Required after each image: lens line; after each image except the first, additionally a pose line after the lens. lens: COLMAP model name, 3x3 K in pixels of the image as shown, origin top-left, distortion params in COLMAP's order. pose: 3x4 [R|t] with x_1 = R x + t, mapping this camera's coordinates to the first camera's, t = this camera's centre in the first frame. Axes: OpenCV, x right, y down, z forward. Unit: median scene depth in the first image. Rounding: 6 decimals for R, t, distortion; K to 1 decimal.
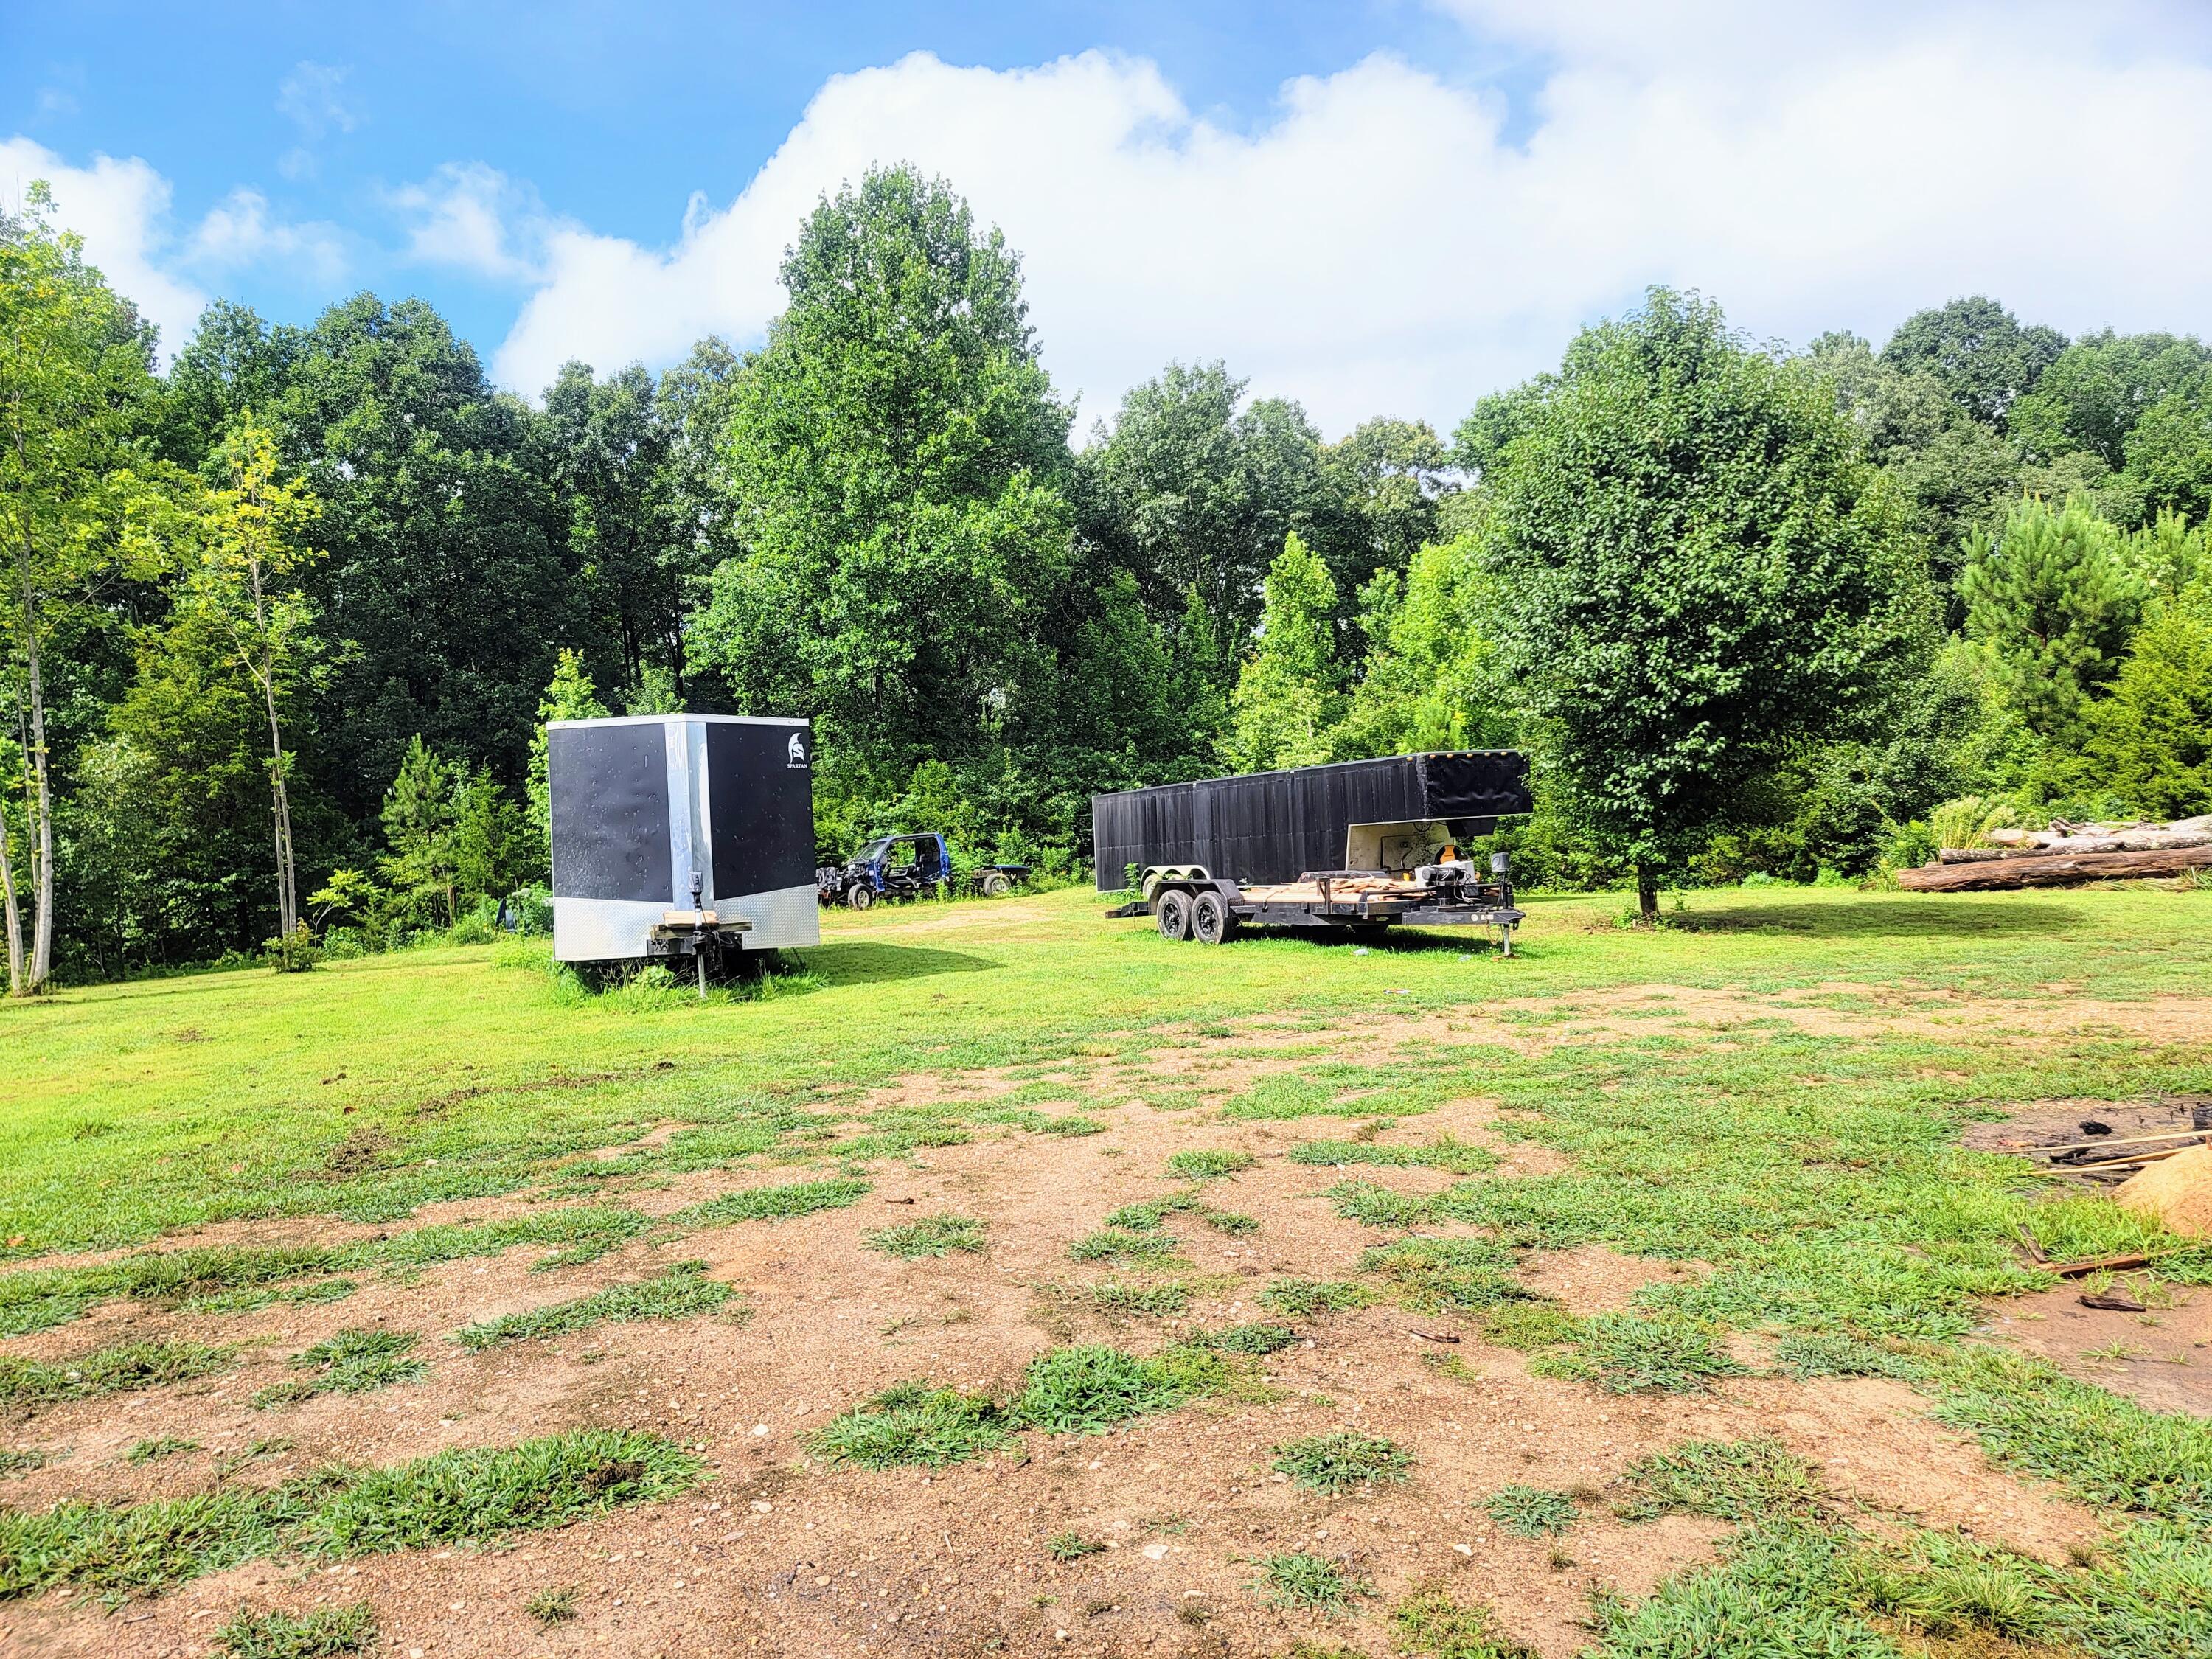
lens RADIAL K [[1561.9, 0, 1105.0], [0, 1561.9, 842.2], [0, 0, 1]] dist [0.051162, 0.000932]
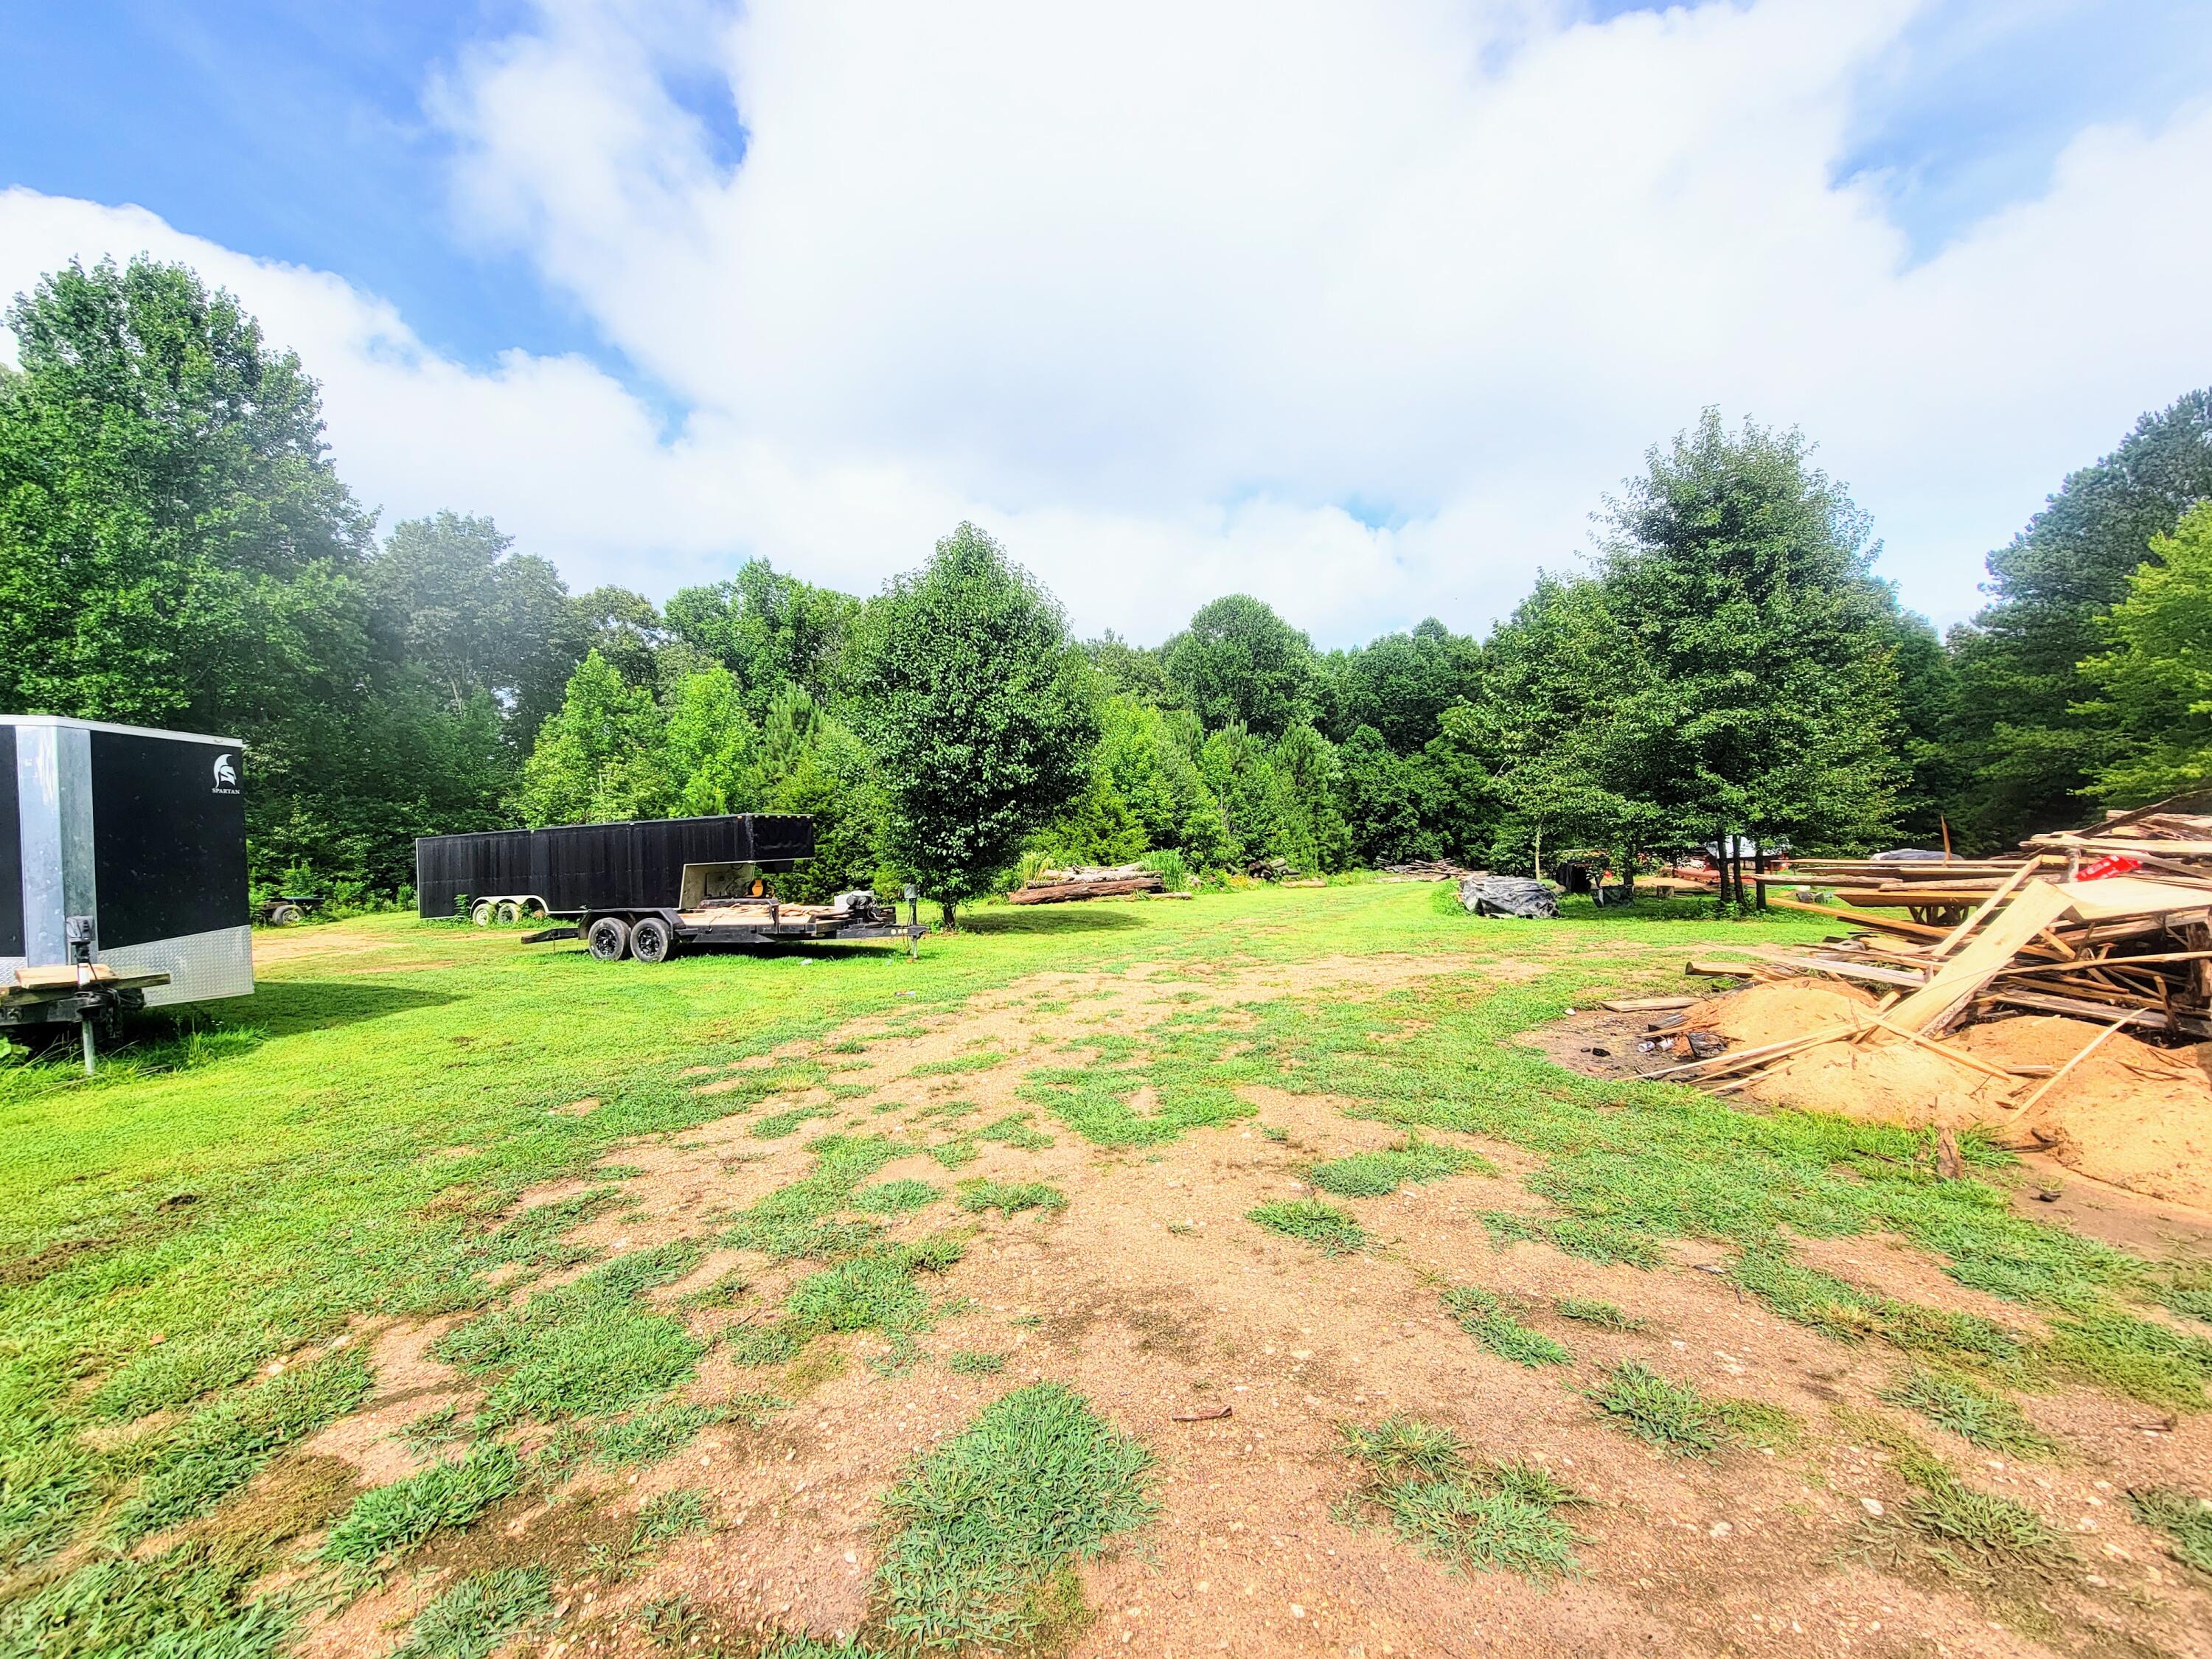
lens RADIAL K [[900.8, 0, 1104.0], [0, 900.8, 851.2], [0, 0, 1]] dist [-0.010247, 0.000537]
pose [[0.737282, 0.018757, 0.675324, -0.073149], [0.000444, 0.999601, -0.028249, -0.000258], [-0.675585, 0.021128, 0.736980, 0.128014]]
